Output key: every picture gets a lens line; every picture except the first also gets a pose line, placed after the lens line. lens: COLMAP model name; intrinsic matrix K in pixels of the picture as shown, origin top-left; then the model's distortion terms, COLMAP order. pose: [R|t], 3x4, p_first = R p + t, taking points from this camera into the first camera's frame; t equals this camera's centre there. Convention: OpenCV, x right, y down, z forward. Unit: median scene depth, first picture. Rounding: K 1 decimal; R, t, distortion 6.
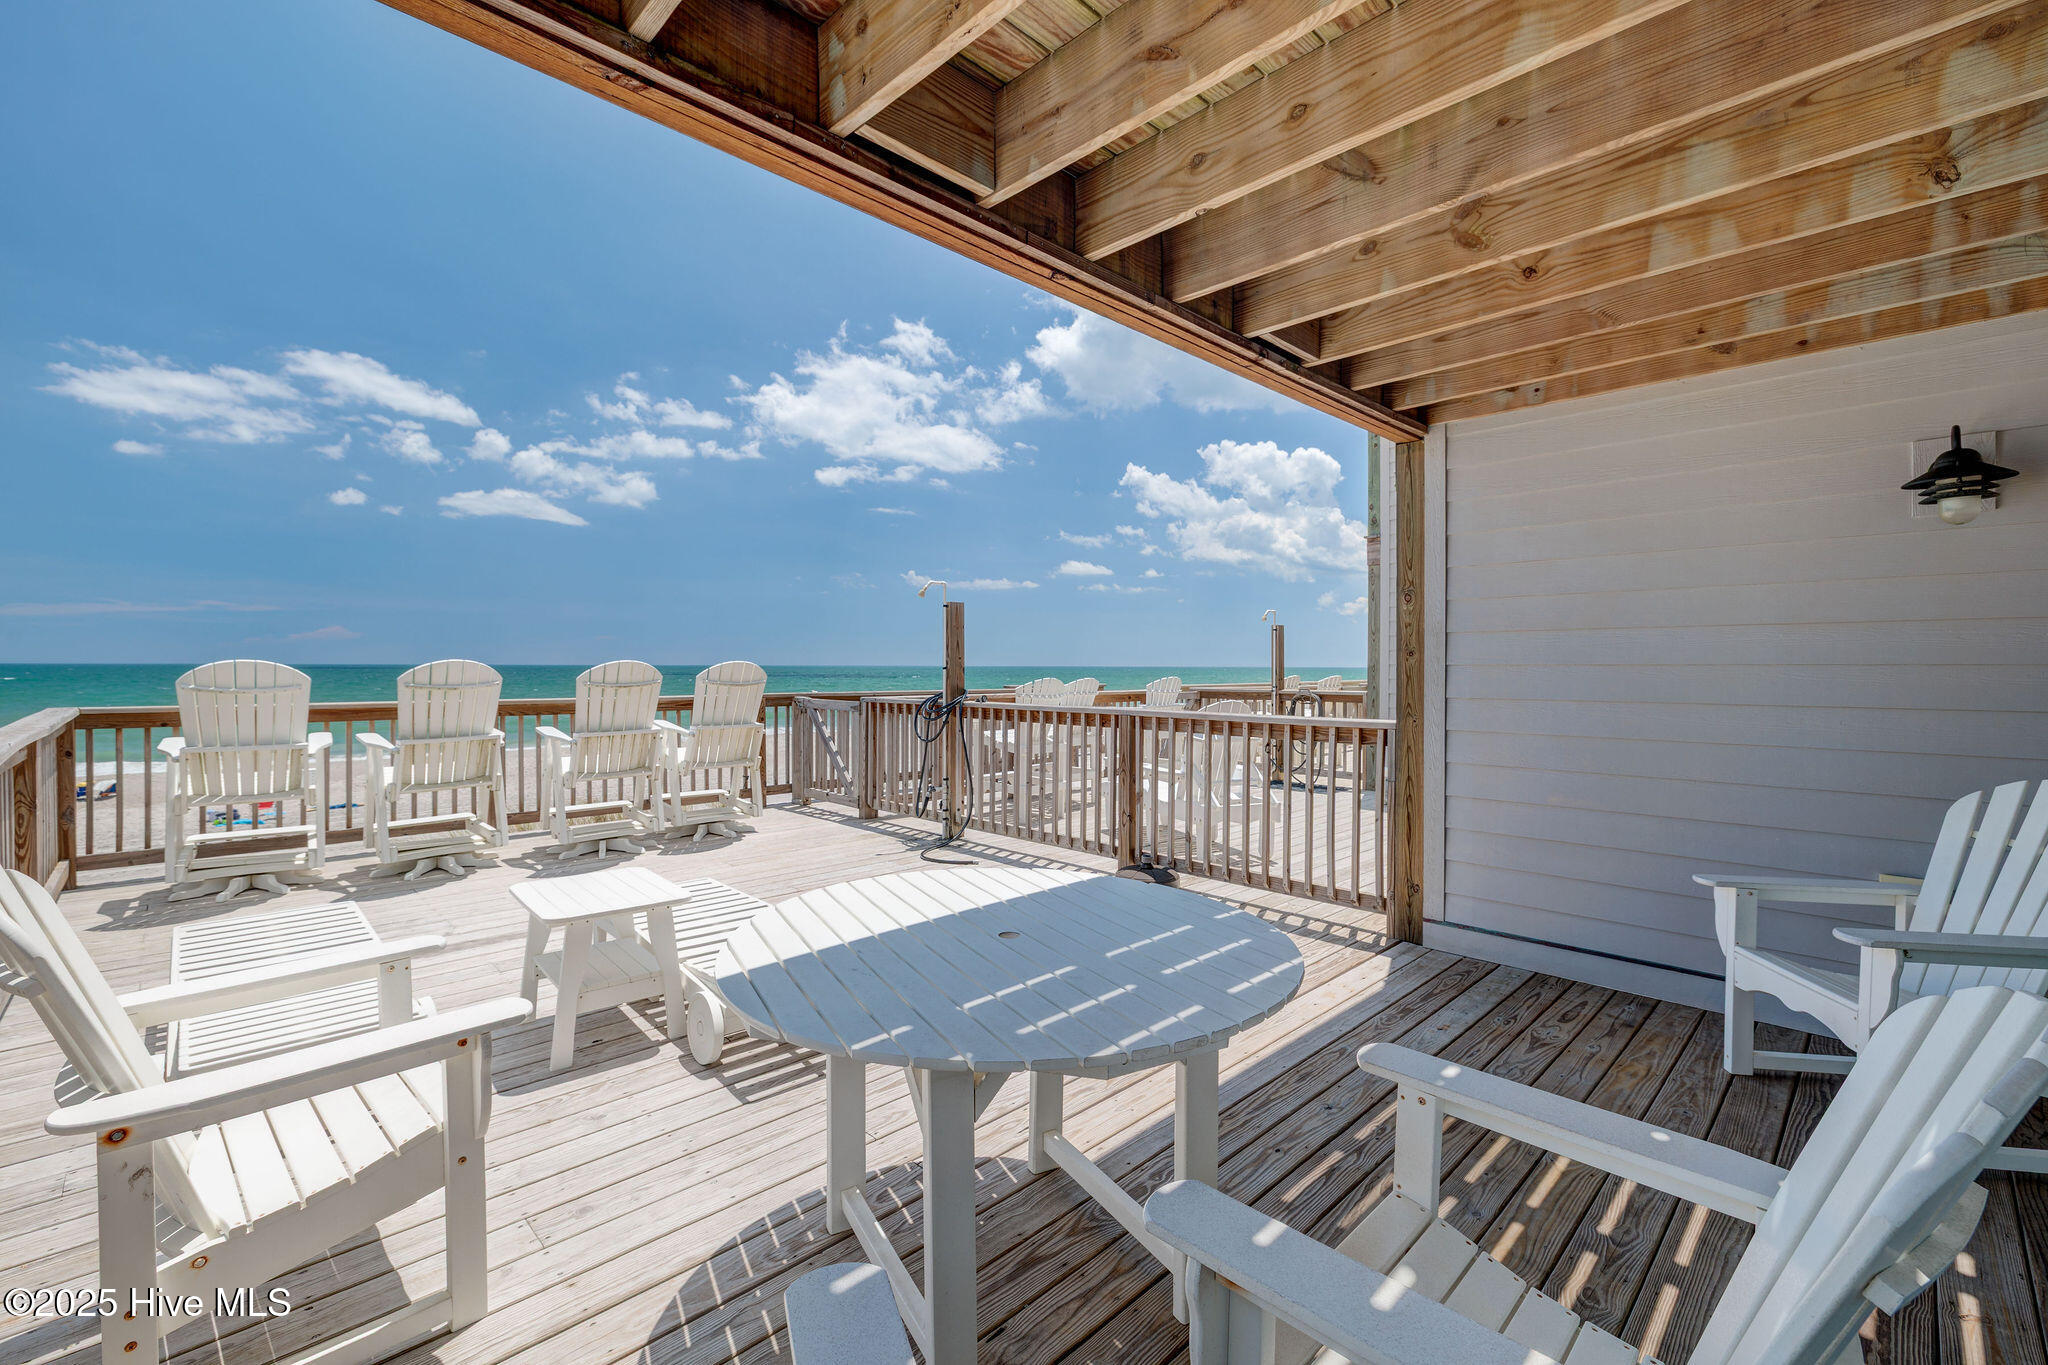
lens RADIAL K [[919.4, 0, 1053.2], [0, 919.4, 668.1], [0, 0, 1]] dist [-0.002451, -0.000938]
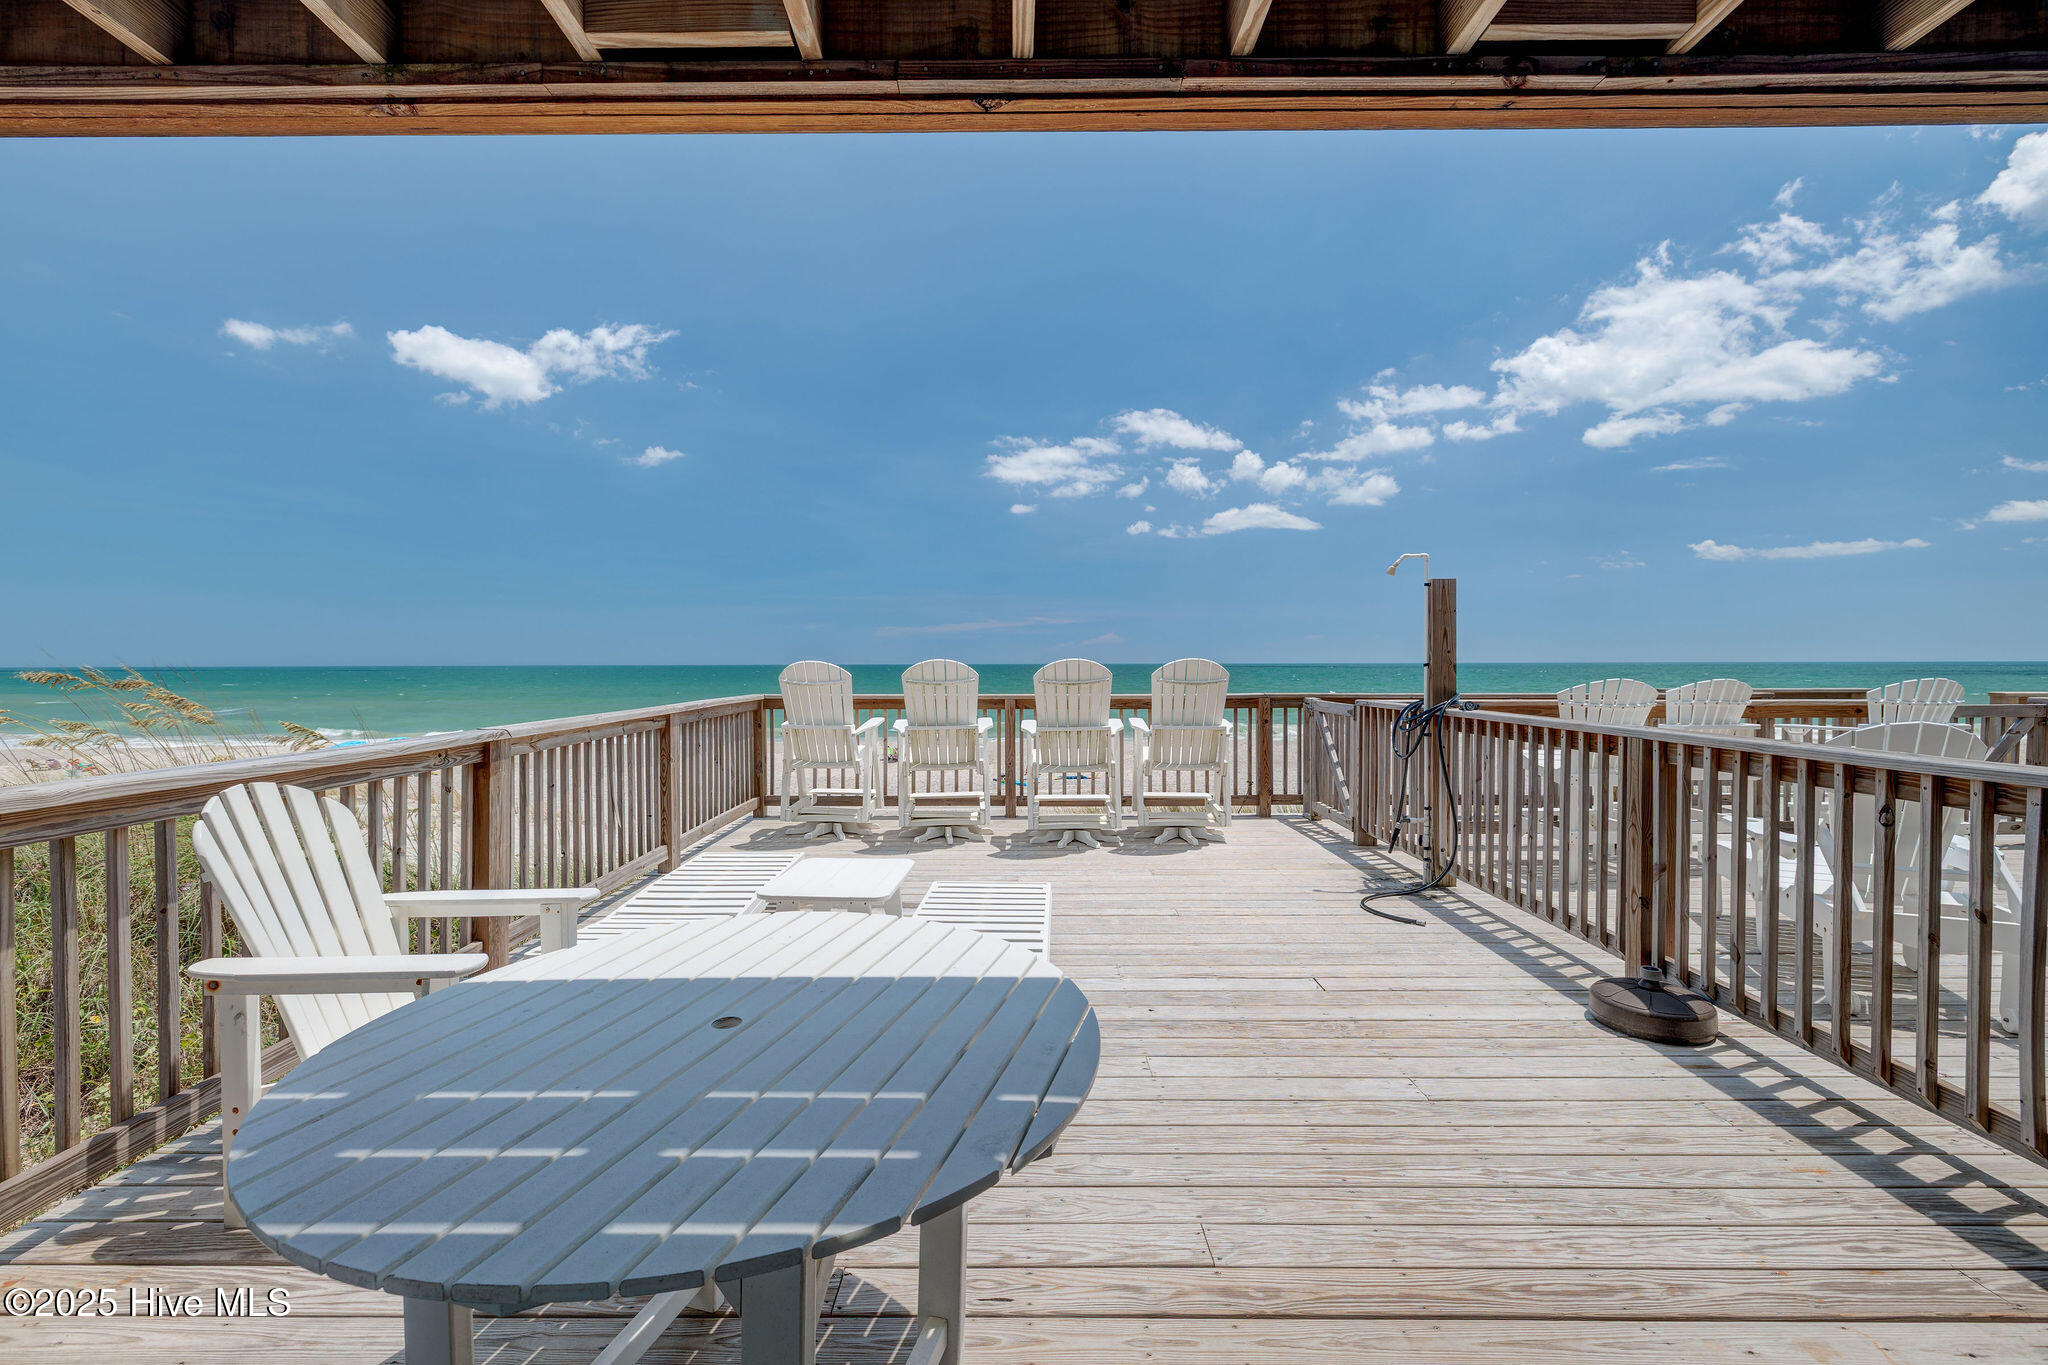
lens RADIAL K [[926.4, 0, 996.6], [0, 926.4, 677.6], [0, 0, 1]] dist [0.001148, -0.000220]
pose [[0.677997, 0.007012, -0.735031, 0.212691], [0.003585, 0.999911, 0.012846, -0.000671], [0.735056, -0.011345, 0.677912, 0.211785]]
